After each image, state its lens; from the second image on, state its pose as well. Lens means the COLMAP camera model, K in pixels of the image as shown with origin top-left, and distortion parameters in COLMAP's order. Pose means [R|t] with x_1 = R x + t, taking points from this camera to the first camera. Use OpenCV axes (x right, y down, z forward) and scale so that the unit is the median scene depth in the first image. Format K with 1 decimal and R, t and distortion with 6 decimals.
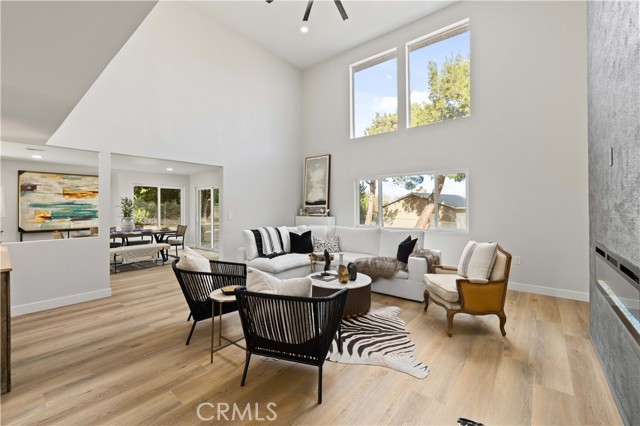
lens RADIAL K [[267.1, 0, 319.8], [0, 267.1, 205.0], [0, 0, 1]] dist [-0.000105, -0.000152]
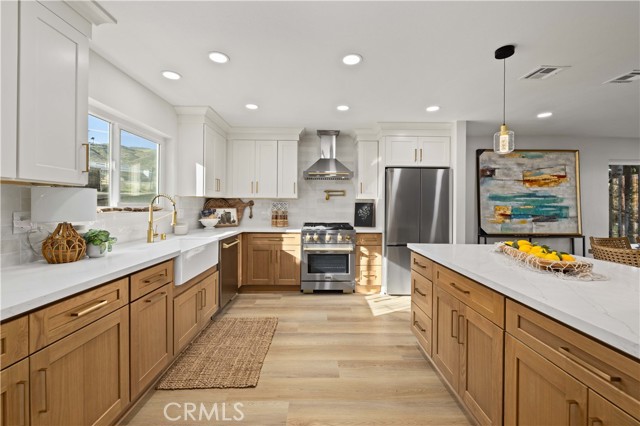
lens RADIAL K [[267.1, 0, 318.5], [0, 267.1, 206.4], [0, 0, 1]] dist [-0.000105, -0.000152]
pose [[0.639786, 0.010121, -0.768487, -0.799737], [-0.004113, 0.999944, 0.009744, 0.018110], [0.768542, -0.003073, 0.639792, 0.195392]]
